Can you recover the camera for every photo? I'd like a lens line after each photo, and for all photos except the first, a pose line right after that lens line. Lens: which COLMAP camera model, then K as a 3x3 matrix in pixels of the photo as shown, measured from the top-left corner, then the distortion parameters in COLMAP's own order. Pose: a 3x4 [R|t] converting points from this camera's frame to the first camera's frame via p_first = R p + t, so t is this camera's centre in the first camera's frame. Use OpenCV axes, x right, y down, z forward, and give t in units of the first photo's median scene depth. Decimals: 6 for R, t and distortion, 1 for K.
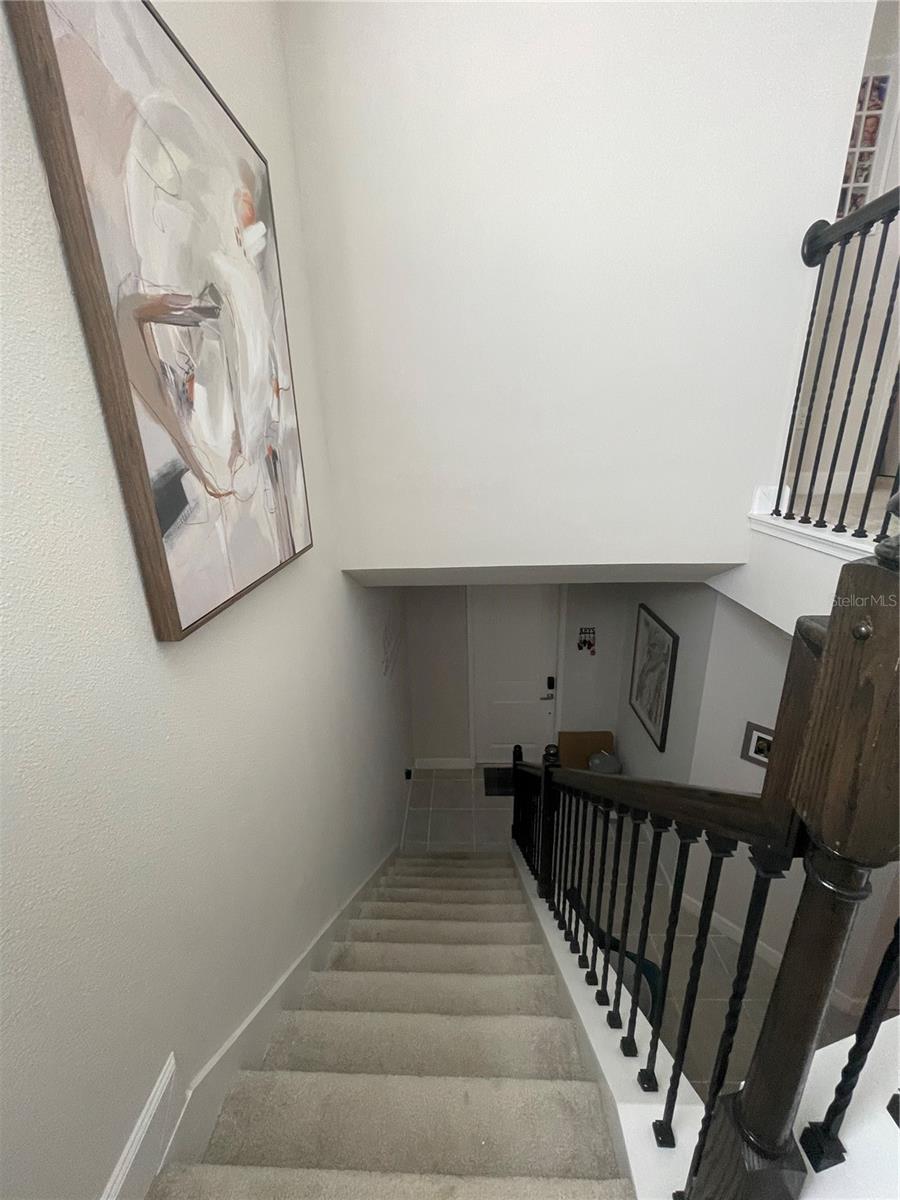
lens RADIAL K [[486.3, 0, 449.2], [0, 486.3, 598.4], [0, 0, 1]] dist [-0.002163, 0.000314]
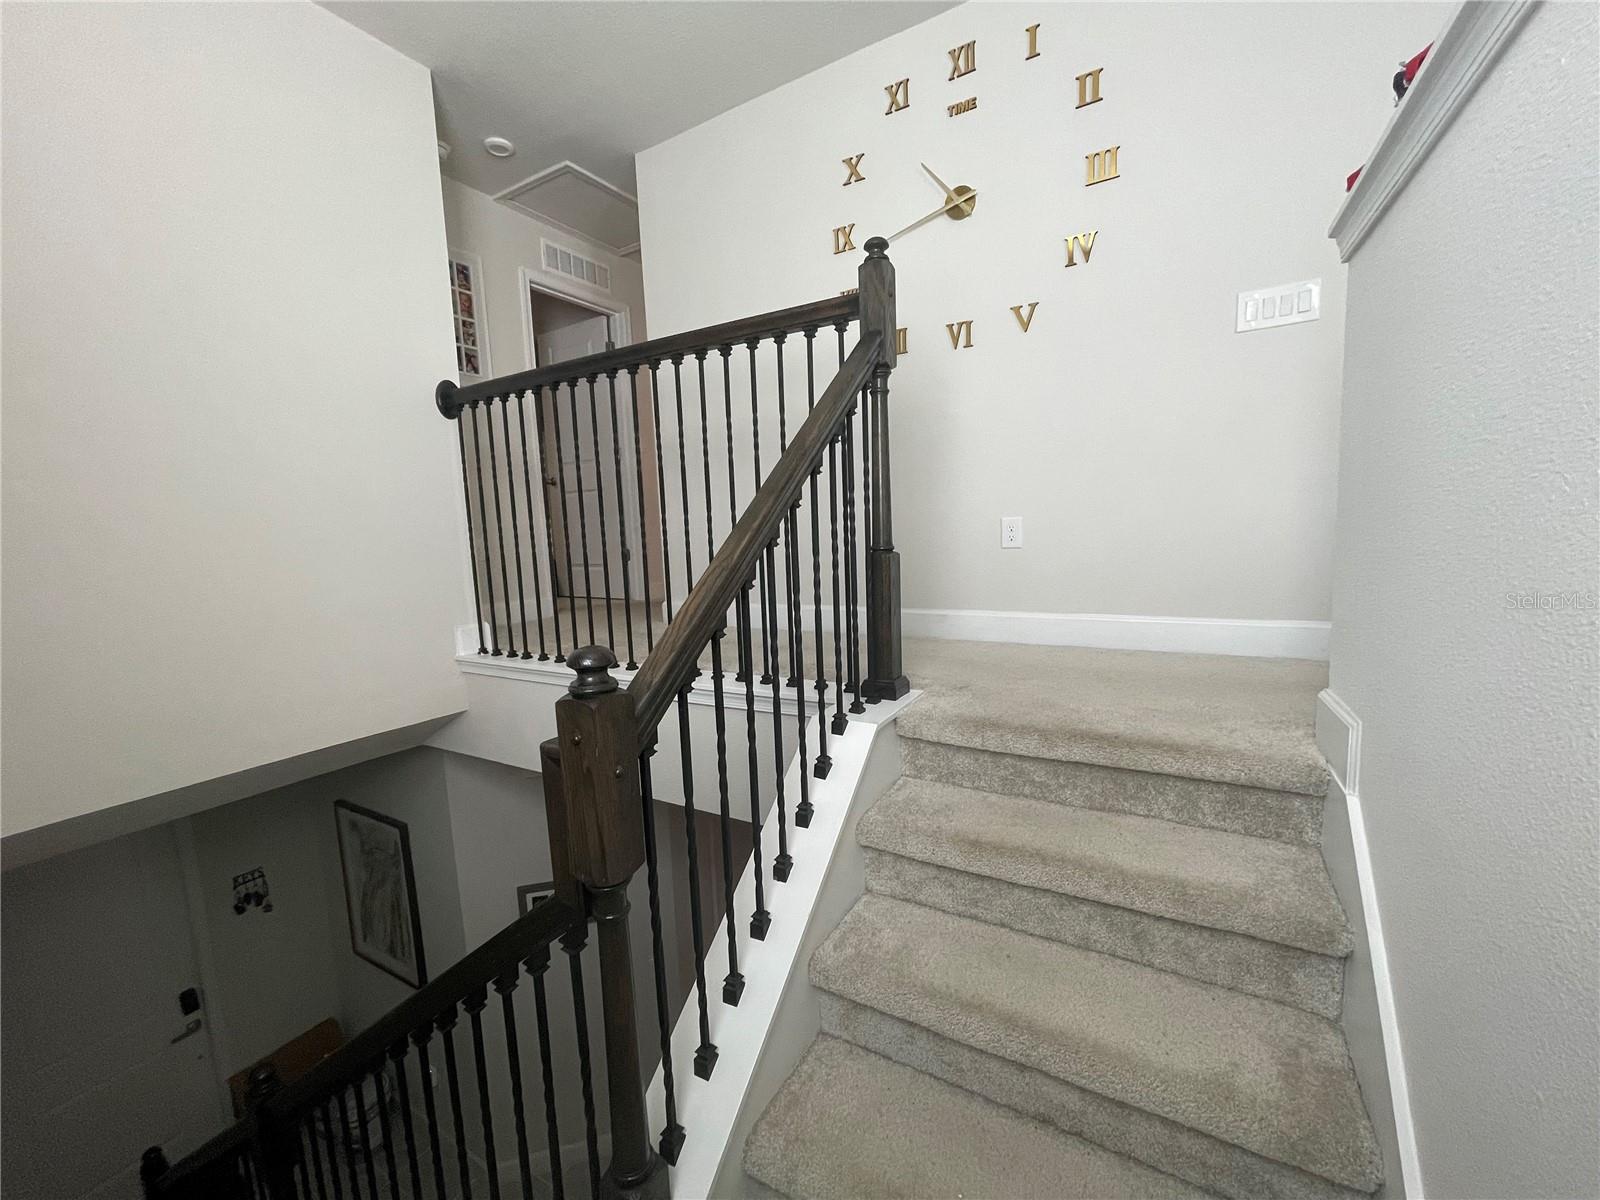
lens RADIAL K [[648.4, 0, 792.2], [0, 648.4, 602.6], [0, 0, 1]] dist [-0.002163, 0.000314]
pose [[0.491591, -0.098640, 0.865221, -0.105745], [0.304372, 0.950361, -0.064588, -0.001322], [-0.815902, 0.295100, 0.497212, -0.135815]]
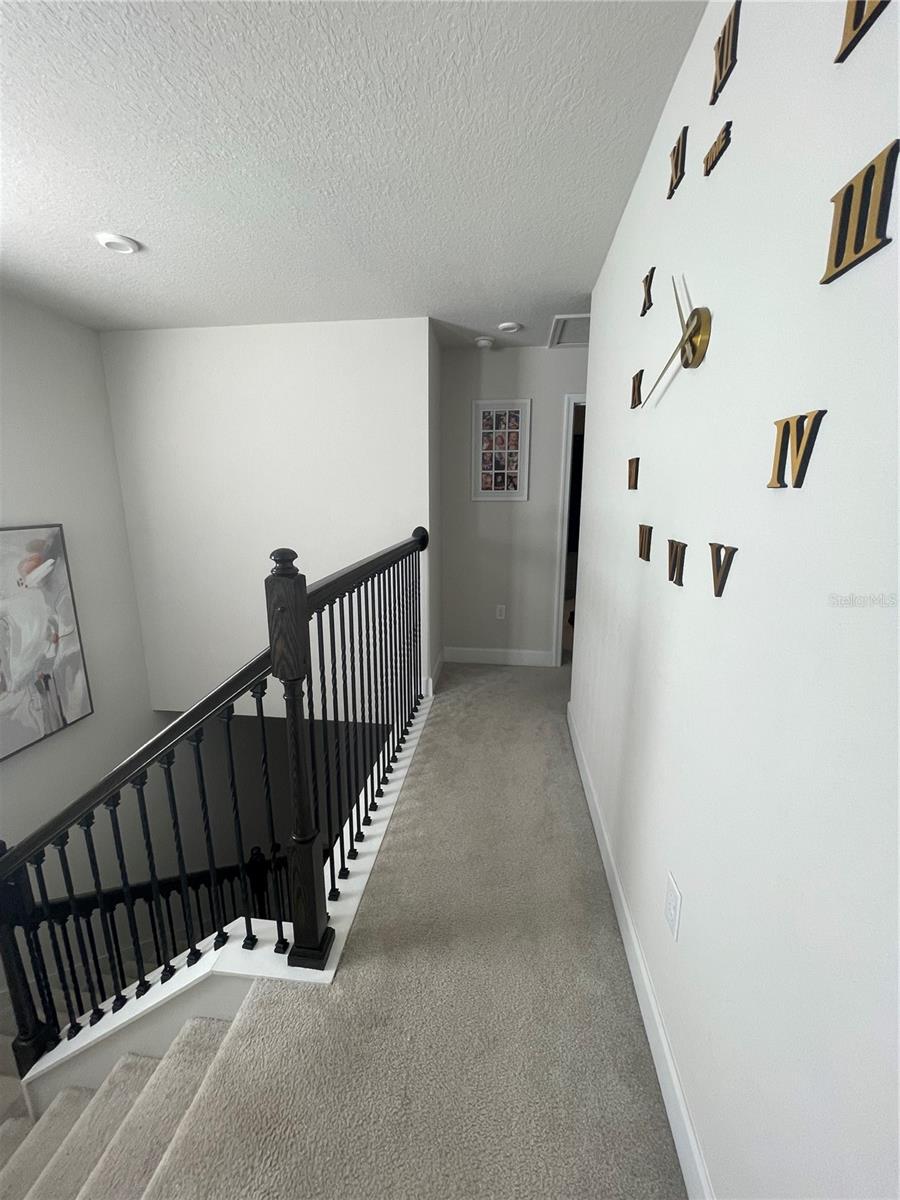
lens RADIAL K [[486.3, 0, 442.6], [0, 486.3, 602.4], [0, 0, 1]] dist [-0.002163, 0.000314]
pose [[0.994653, 0.050732, -0.089949, 0.806443], [-0.059332, 0.993644, -0.095663, -0.307523], [0.084524, 0.100489, 0.991341, -0.455429]]
